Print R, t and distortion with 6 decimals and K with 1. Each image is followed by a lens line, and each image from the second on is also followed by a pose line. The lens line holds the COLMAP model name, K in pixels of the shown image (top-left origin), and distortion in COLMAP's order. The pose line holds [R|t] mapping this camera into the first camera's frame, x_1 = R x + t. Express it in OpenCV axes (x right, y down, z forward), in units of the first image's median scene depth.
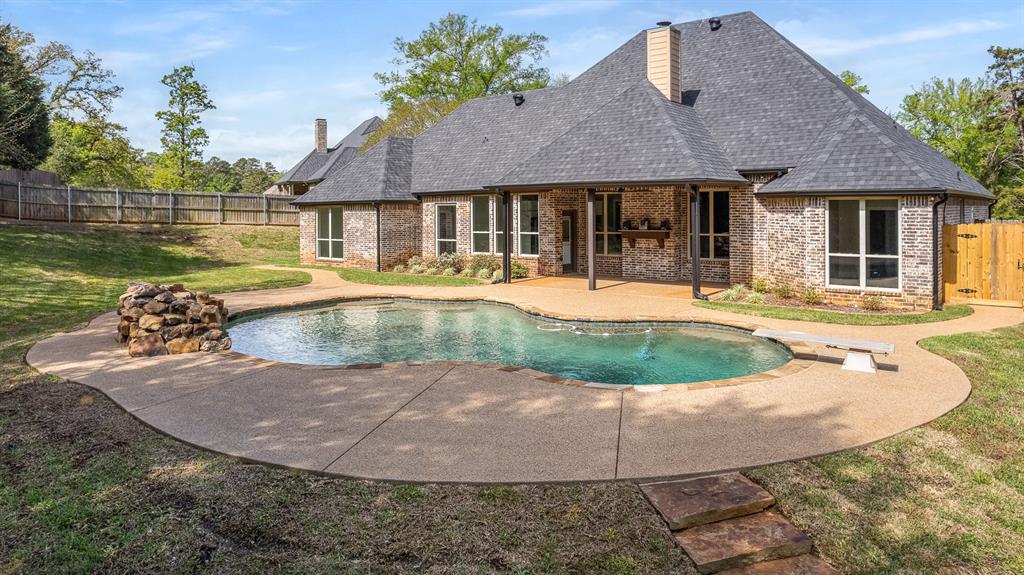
lens RADIAL K [[682.5, 0, 515.5], [0, 682.5, 282.8], [0, 0, 1]] dist [-0.045954, 0.004382]
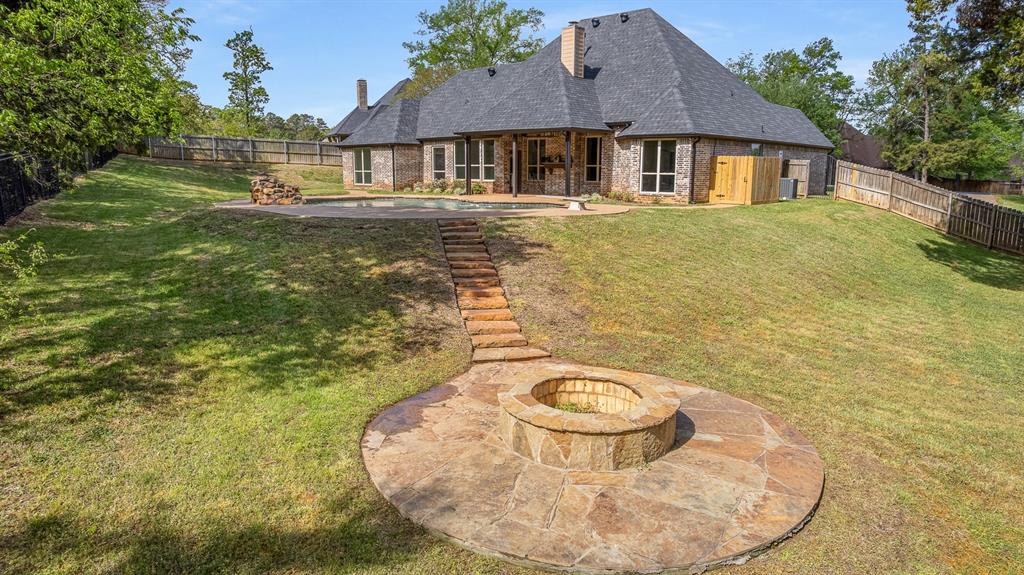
lens RADIAL K [[579.4, 0, 506.0], [0, 579.4, 325.8], [0, 0, 1]] dist [-0.026005, -0.001728]
pose [[0.998772, 0.024456, -0.043081, 0.103993], [-0.016951, 0.985868, 0.166664, 0.055289], [0.046548, -0.165729, 0.985072, -0.287659]]
